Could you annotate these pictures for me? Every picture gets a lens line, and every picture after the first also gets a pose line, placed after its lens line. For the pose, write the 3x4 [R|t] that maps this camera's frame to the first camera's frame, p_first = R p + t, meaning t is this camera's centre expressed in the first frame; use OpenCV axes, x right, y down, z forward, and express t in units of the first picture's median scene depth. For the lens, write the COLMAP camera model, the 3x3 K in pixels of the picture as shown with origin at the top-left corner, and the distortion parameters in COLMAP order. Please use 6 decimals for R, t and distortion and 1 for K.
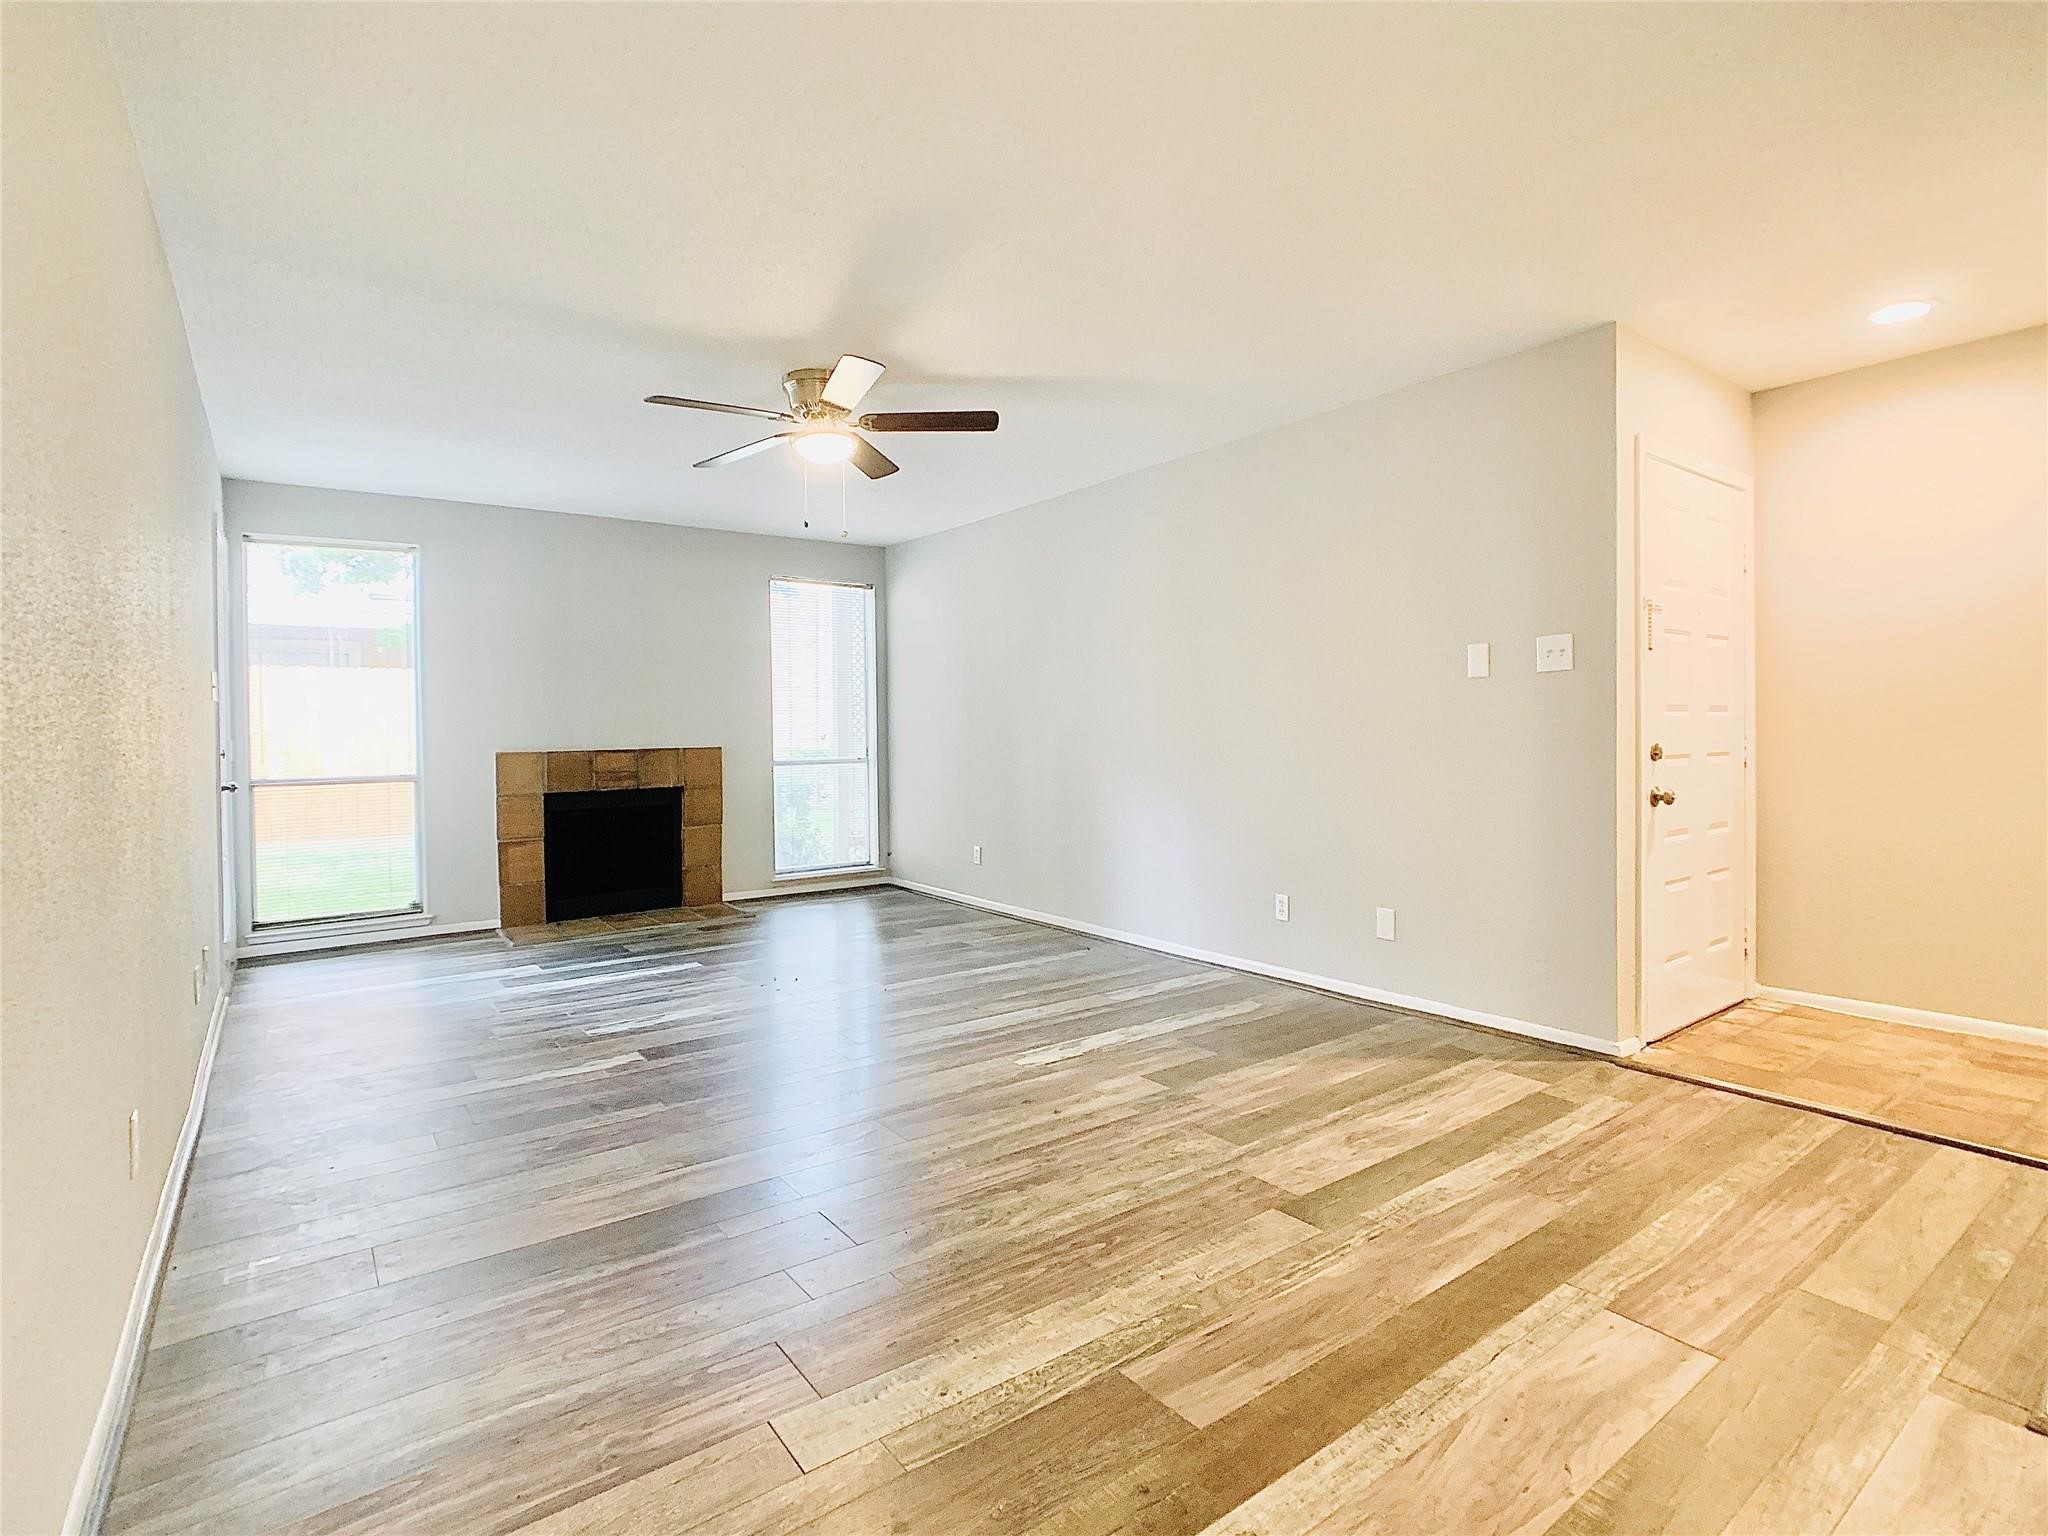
lens RADIAL K [[1029.8, 0, 1028.6], [0, 1029.8, 733.3], [0, 0, 1]] dist [-0.031907, 0.021368]
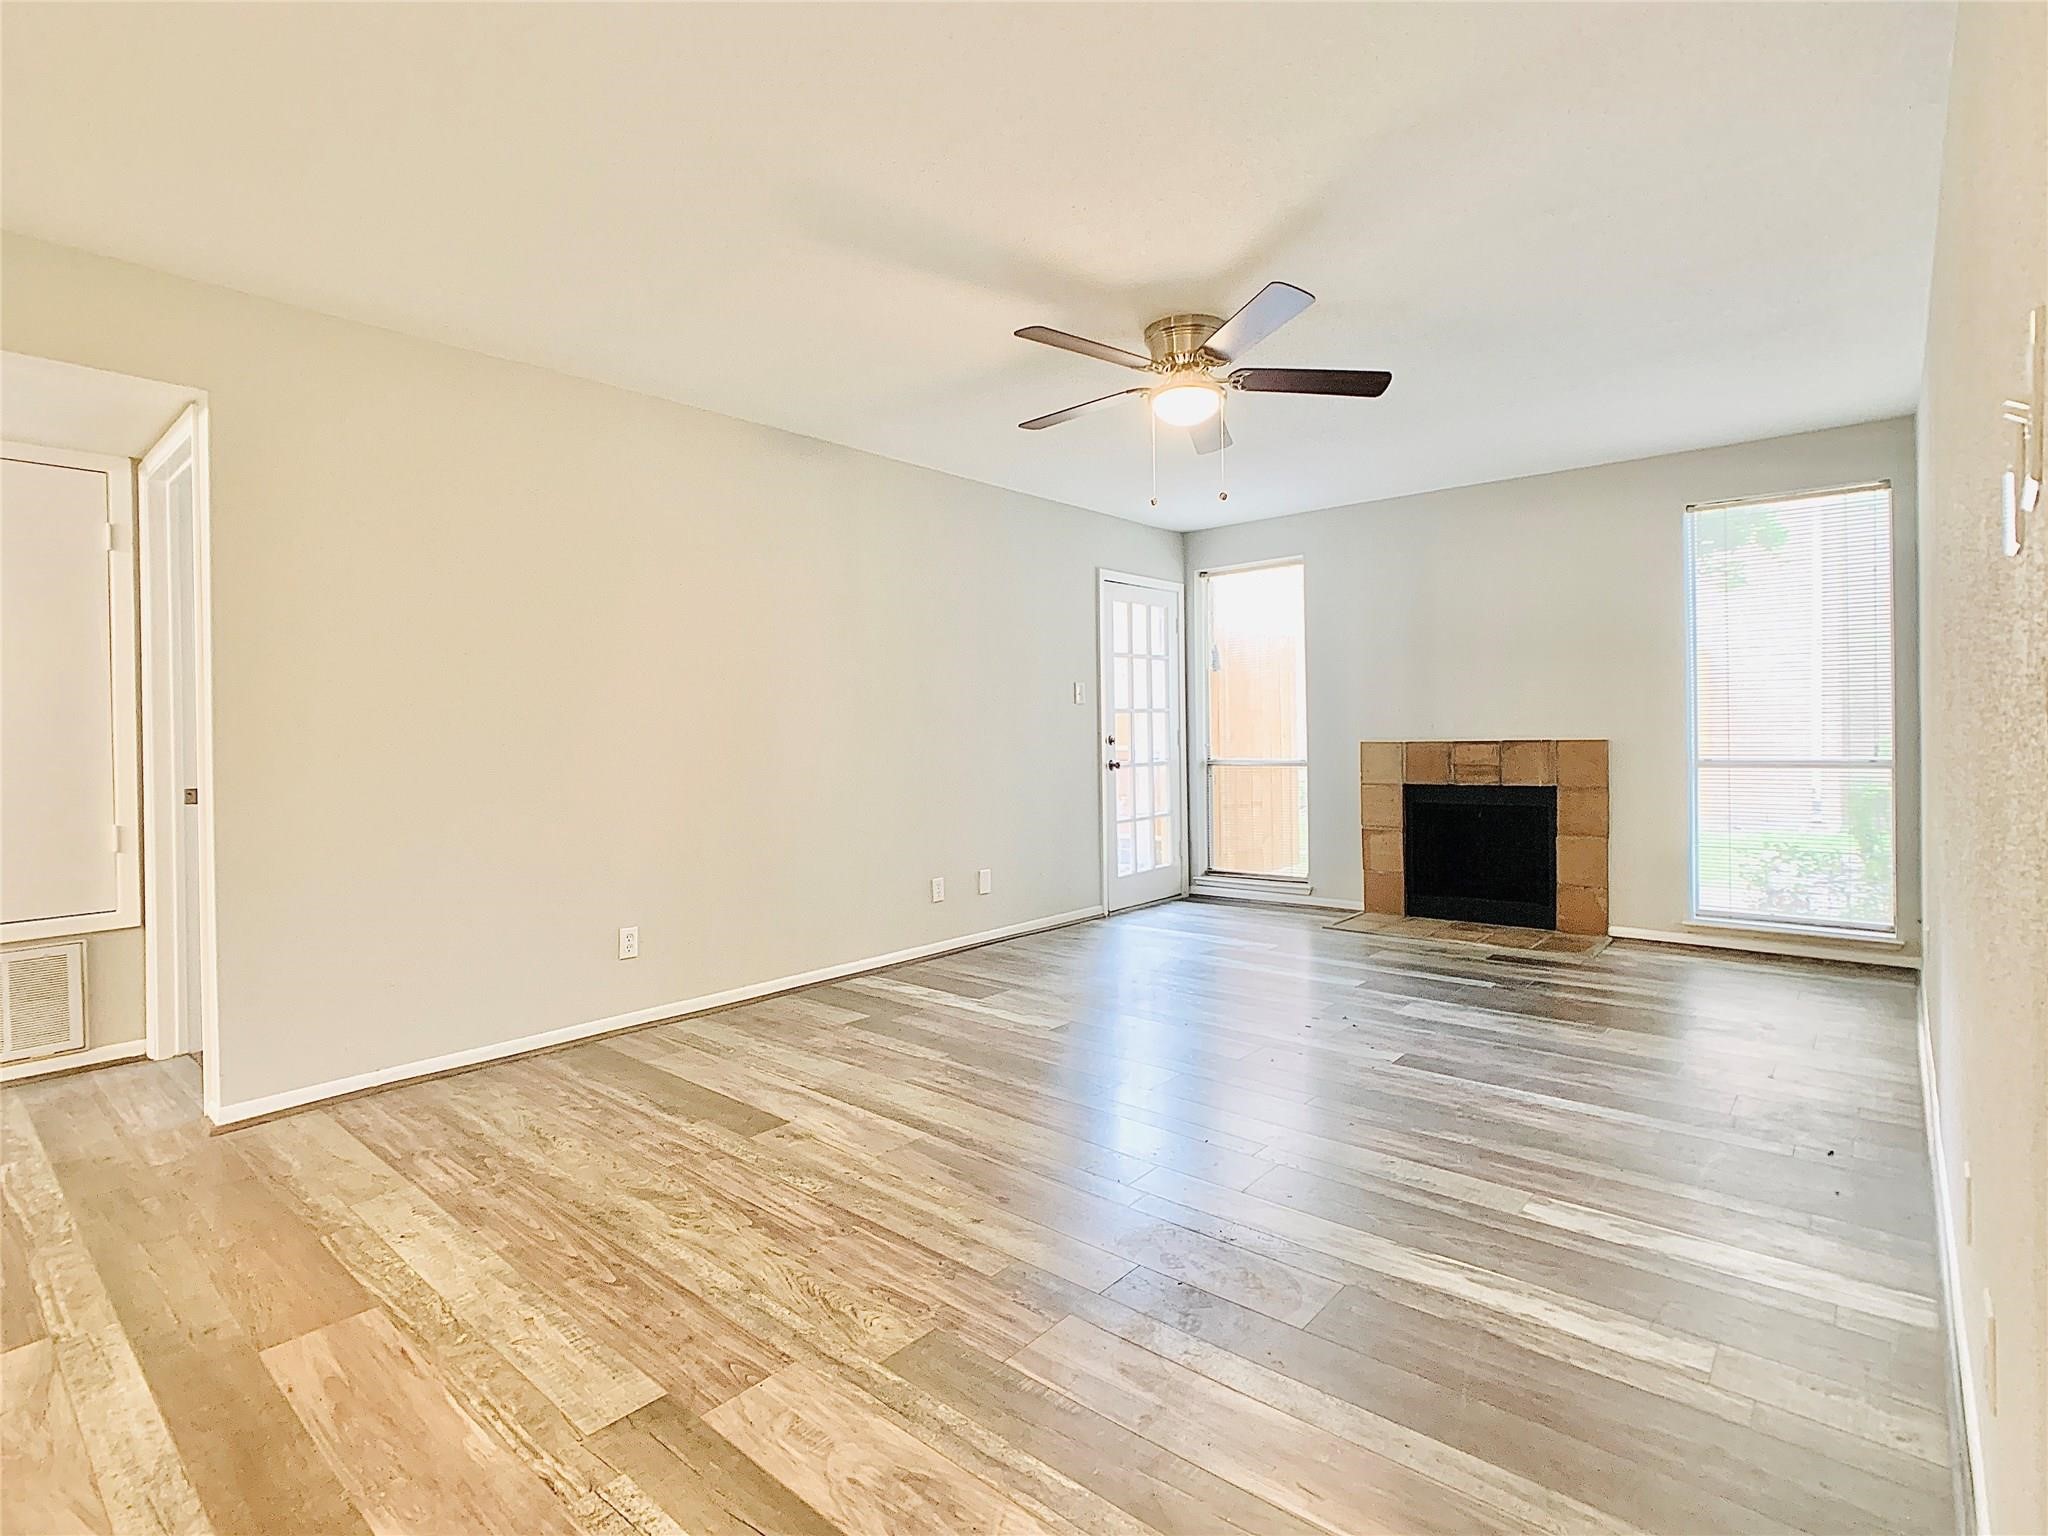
lens RADIAL K [[1029.8, 0, 1028.6], [0, 1029.8, 733.3], [0, 0, 1]] dist [-0.031907, 0.021368]
pose [[0.216700, 0.017198, -0.976087, 0.455798], [0.008345, 0.999776, 0.019468, -0.013214], [0.976203, -0.012364, 0.216508, 0.495353]]
